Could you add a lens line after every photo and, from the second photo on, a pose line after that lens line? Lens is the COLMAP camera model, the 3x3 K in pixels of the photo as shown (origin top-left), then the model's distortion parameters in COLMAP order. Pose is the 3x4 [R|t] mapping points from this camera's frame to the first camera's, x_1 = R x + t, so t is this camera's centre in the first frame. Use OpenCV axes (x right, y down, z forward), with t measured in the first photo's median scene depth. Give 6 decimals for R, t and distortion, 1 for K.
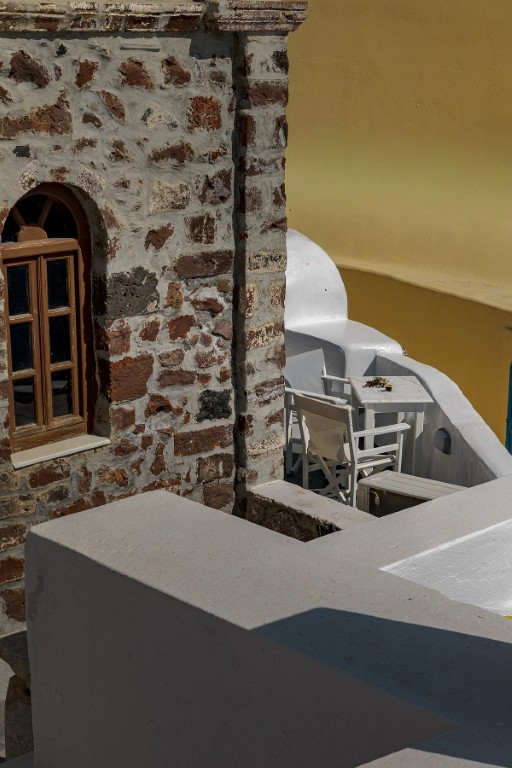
lens RADIAL K [[1291.2, 0, 255.9], [0, 1291.2, 384.2], [0, 0, 1]] dist [0.032122, 0.000000]
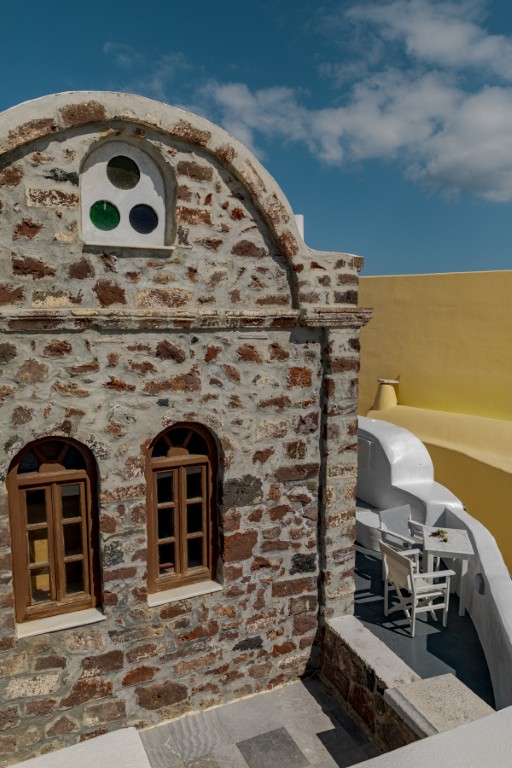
lens RADIAL K [[505.0, 0, 257.0], [0, 505.0, 382.9], [0, 0, 1]] dist [0.003852, -0.002003]
pose [[0.942998, 0.023835, -0.331943, 0.116307], [-0.074978, 0.987005, -0.142127, -0.112253], [0.324241, 0.158914, 0.932531, 0.413888]]
